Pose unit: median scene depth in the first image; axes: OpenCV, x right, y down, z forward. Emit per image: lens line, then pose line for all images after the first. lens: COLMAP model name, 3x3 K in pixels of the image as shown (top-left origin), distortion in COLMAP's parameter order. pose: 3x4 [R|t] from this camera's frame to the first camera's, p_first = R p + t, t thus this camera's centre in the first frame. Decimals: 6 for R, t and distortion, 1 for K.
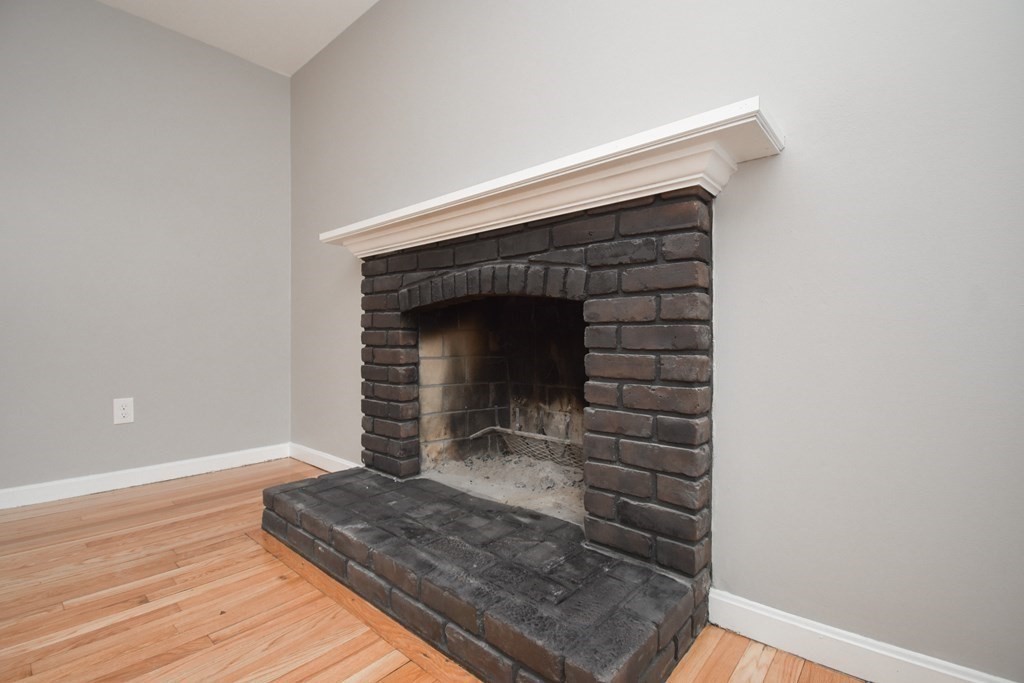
lens RADIAL K [[462.8, 0, 517.3], [0, 462.8, 338.6], [0, 0, 1]] dist [0.021824, -0.024905]
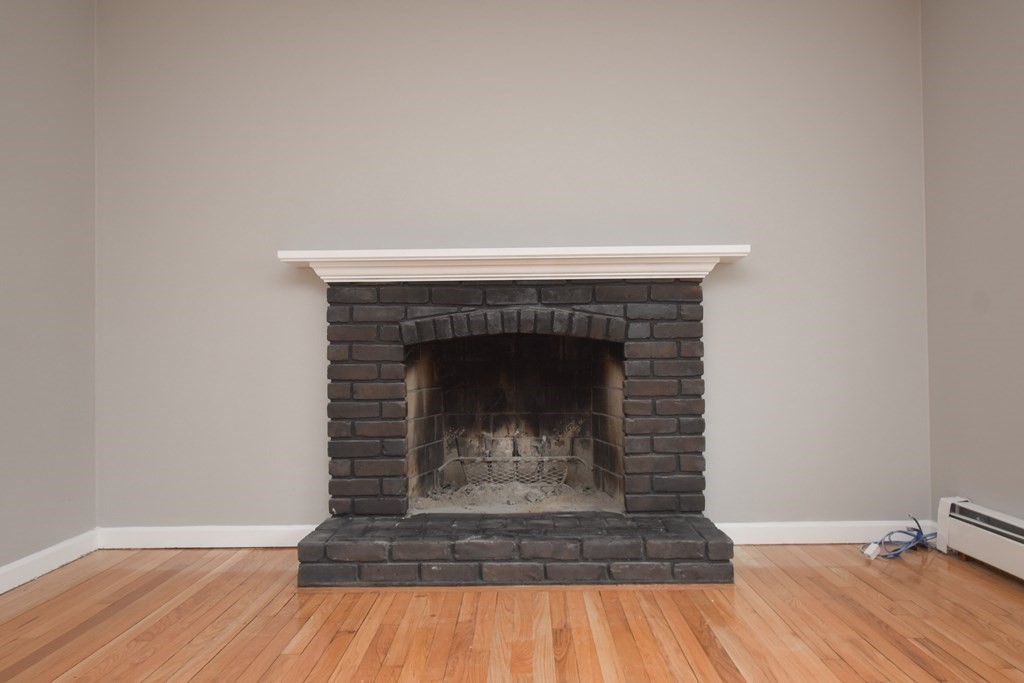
lens RADIAL K [[762.7, 0, 520.5], [0, 762.7, 339.9], [0, 0, 1]] dist [-0.000929, -0.003060]
pose [[0.758028, 0.003774, 0.652211, -1.306242], [0.011376, 0.999755, -0.019007, -0.040589], [-0.652123, 0.021827, 0.757799, -0.448078]]
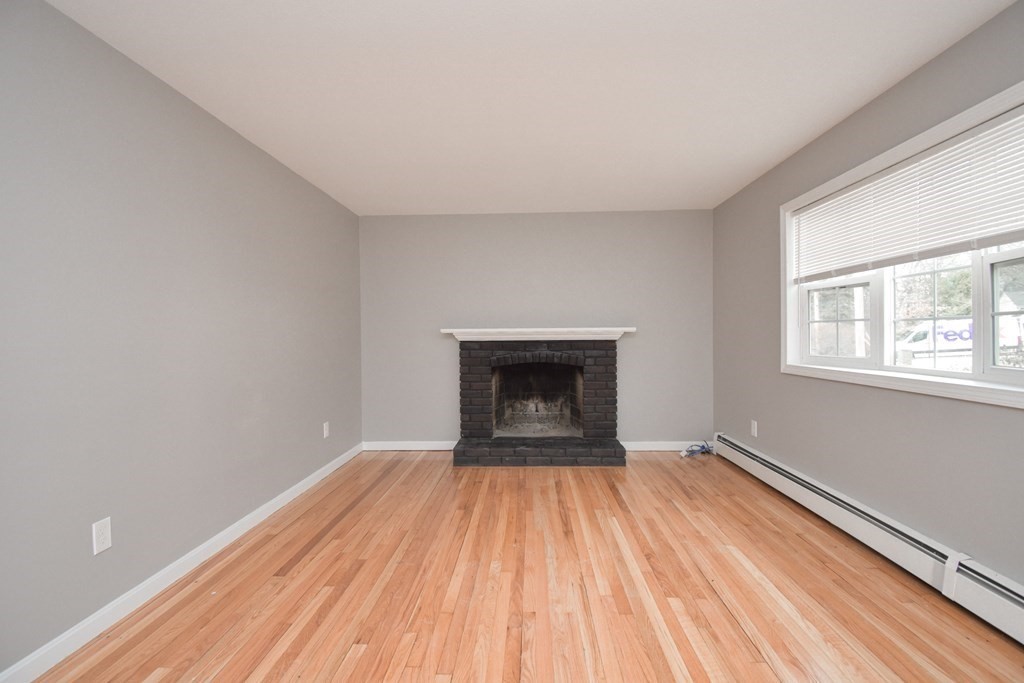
lens RADIAL K [[459.2, 0, 518.0], [0, 459.2, 338.6], [0, 0, 1]] dist [0.022132, -0.024296]
pose [[0.770534, -0.012005, 0.637285, -1.911927], [0.008519, 0.999927, 0.008537, -0.258535], [-0.637342, -0.001149, 0.770581, -1.034506]]
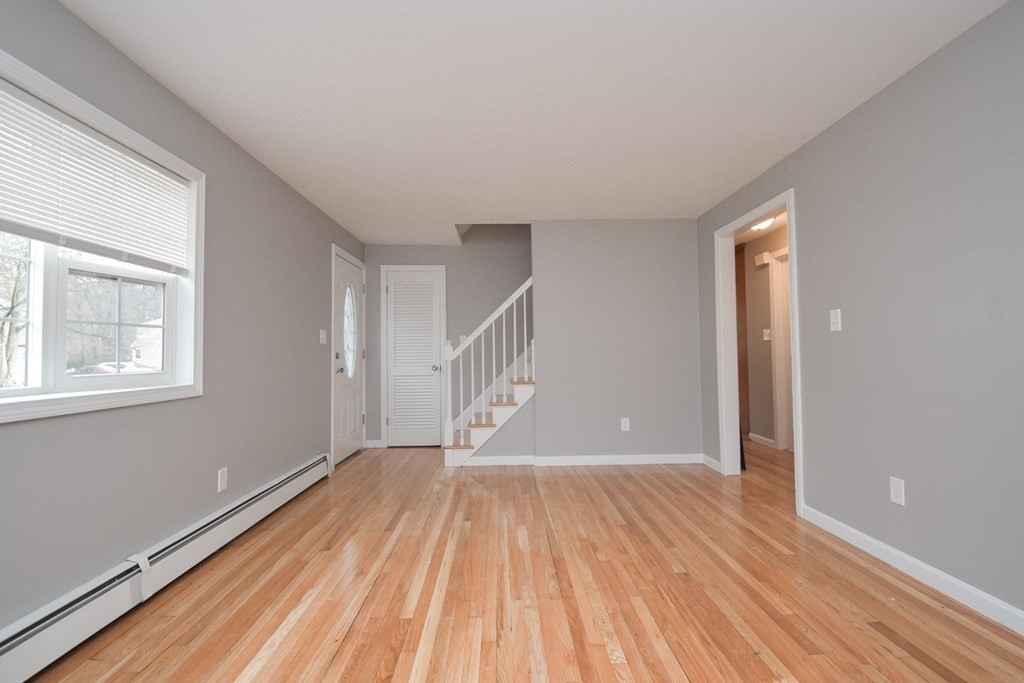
lens RADIAL K [[462.8, 0, 517.3], [0, 462.8, 338.6], [0, 0, 1]] dist [0.021824, -0.024905]
pose [[-0.730329, -0.012418, -0.682983, -0.200193], [0.014265, 0.999339, -0.033424, -0.202585], [0.682946, -0.034154, -0.729670, 0.728955]]
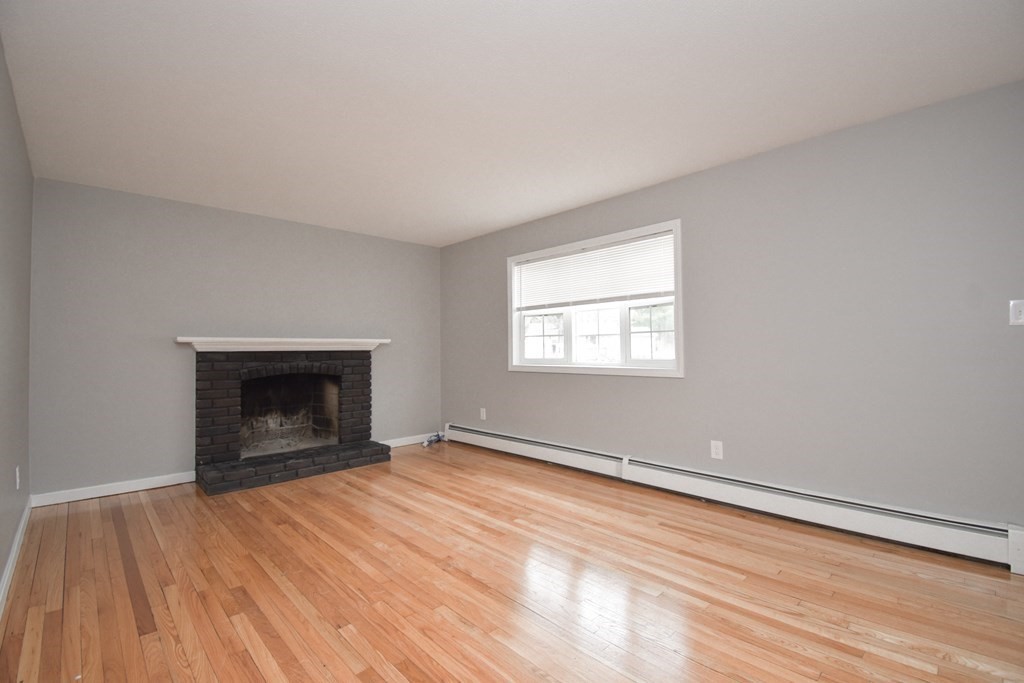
lens RADIAL K [[452.5, 0, 515.5], [0, 452.5, 339.4], [0, 0, 1]] dist [0.027501, -0.029040]
pose [[0.079810, 0.022427, 0.996558, -2.615531], [0.009137, 0.999688, -0.023229, -0.216884], [-0.996768, 0.010960, 0.079580, -0.490932]]
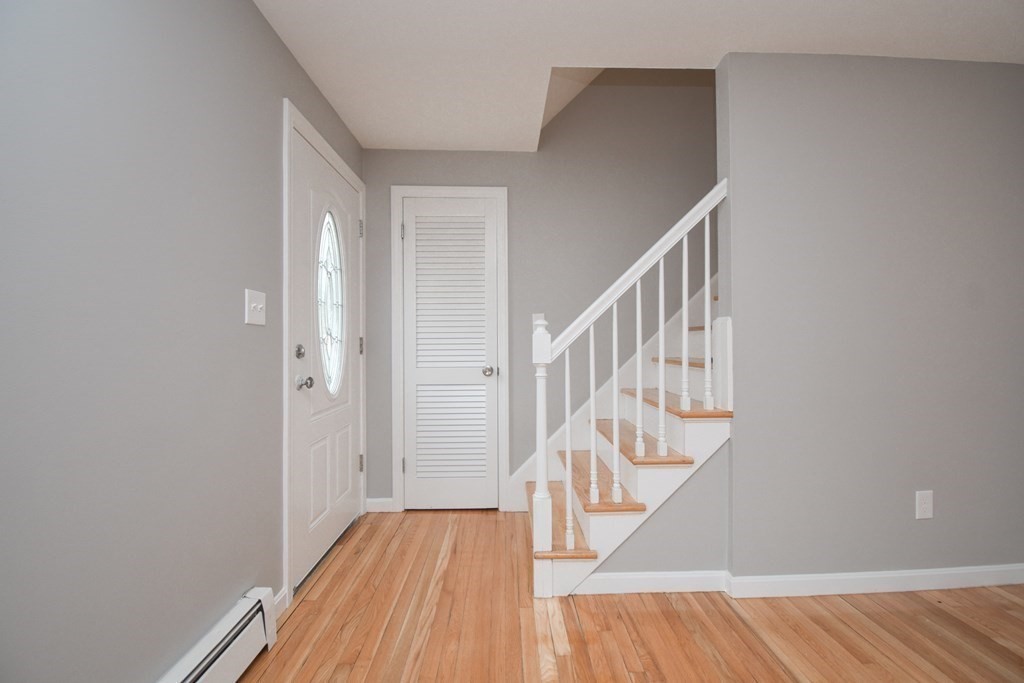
lens RADIAL K [[462.8, 0, 517.3], [0, 462.8, 338.6], [0, 0, 1]] dist [0.021824, -0.024905]
pose [[-0.738929, 0.001507, -0.673781, -0.897030], [0.006806, 0.999963, -0.005228, -0.233121], [0.673748, -0.008449, -0.738913, -0.700052]]
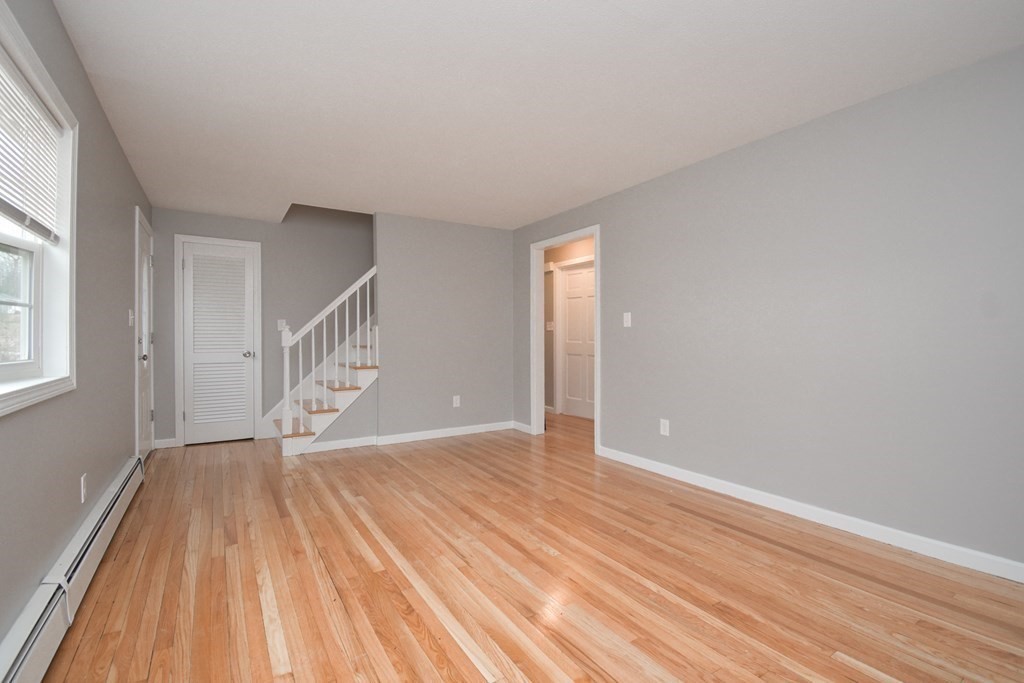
lens RADIAL K [[457.2, 0, 509.7], [0, 457.2, 338.4], [0, 0, 1]] dist [0.021076, -0.023329]
pose [[-0.292572, 0.004269, -0.956234, 0.355666], [0.004718, 0.999984, 0.003021, -0.218188], [0.956232, -0.003627, -0.292588, 0.410352]]
